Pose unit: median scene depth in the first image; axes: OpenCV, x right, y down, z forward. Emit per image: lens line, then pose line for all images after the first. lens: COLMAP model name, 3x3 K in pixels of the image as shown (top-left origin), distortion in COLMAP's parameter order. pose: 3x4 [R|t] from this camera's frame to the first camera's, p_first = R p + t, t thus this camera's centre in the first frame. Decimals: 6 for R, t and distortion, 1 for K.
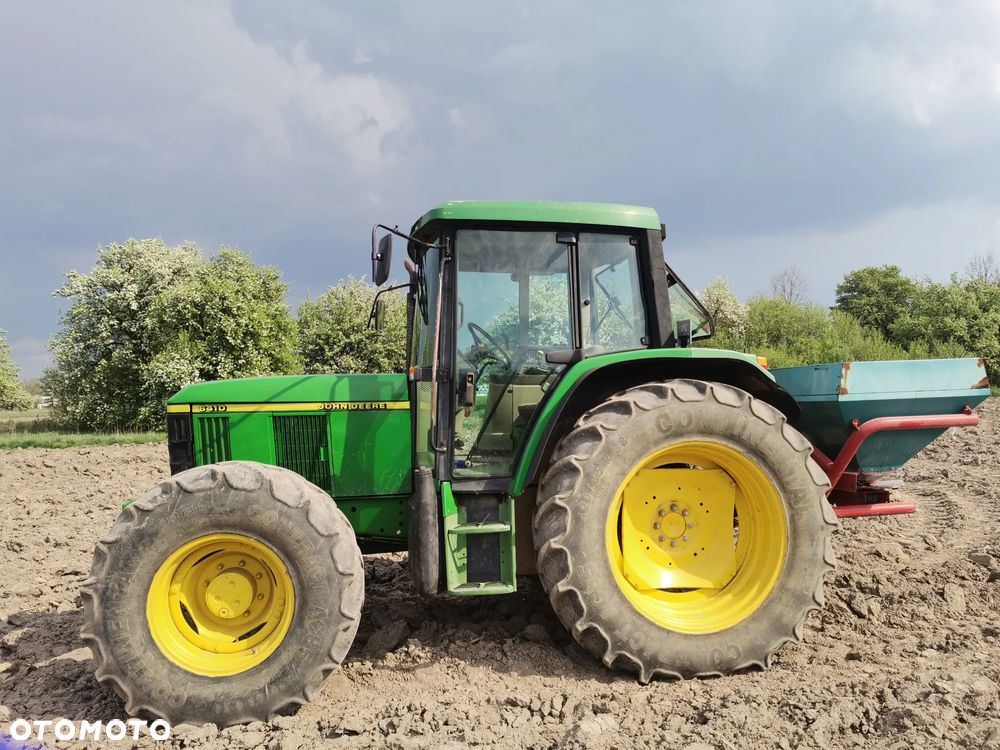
lens RADIAL K [[747.5, 0, 500.0], [0, 747.5, 375.0], [0, 0, 1]] dist [0.092791, -0.138641]
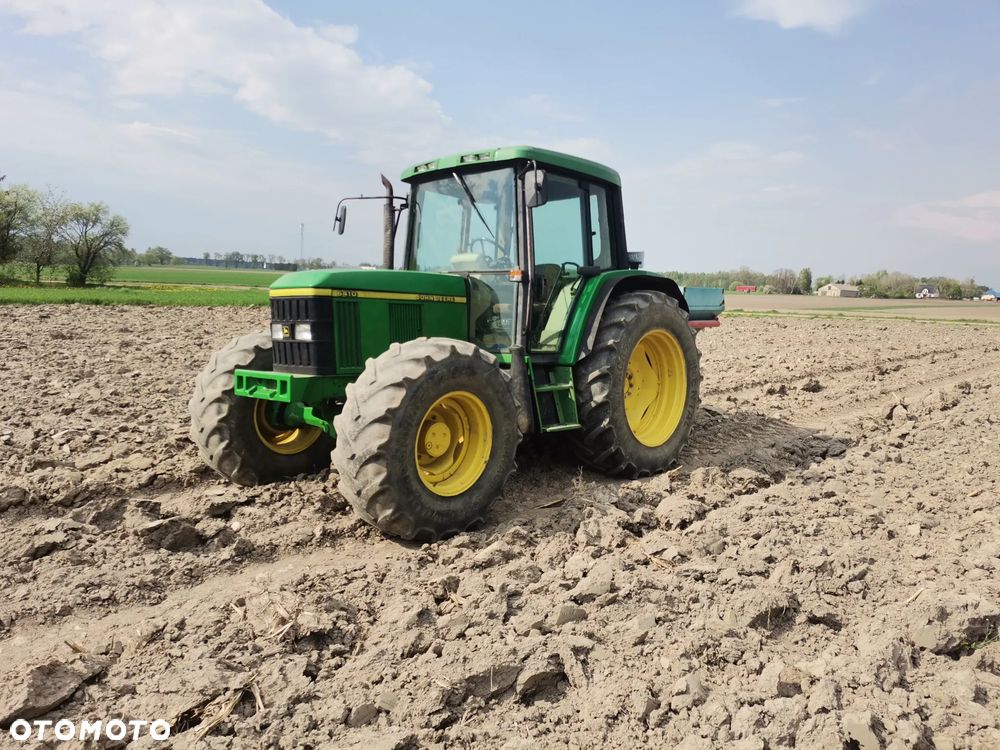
lens RADIAL K [[747.5, 0, 500.0], [0, 747.5, 375.0], [0, 0, 1]] dist [0.092791, -0.138641]
pose [[0.796272, -0.014789, 0.604758, -0.908475], [-0.044137, 0.995616, 0.082461, 0.064277], [-0.603326, -0.092354, 0.792129, -0.062452]]
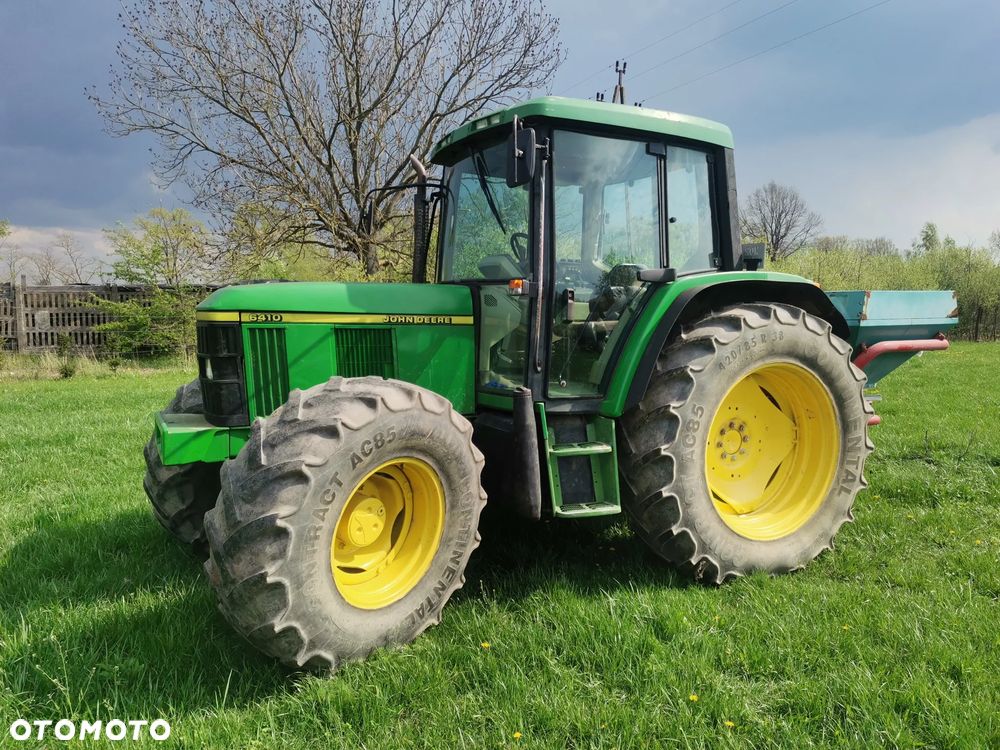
lens RADIAL K [[747.5, 0, 500.0], [0, 747.5, 375.0], [0, 0, 1]] dist [0.092791, -0.138641]
pose [[0.954812, 0.004726, 0.297172, -0.387869], [-0.037476, 0.993808, 0.104604, 0.010258], [-0.294838, -0.111014, 0.949077, 0.115577]]
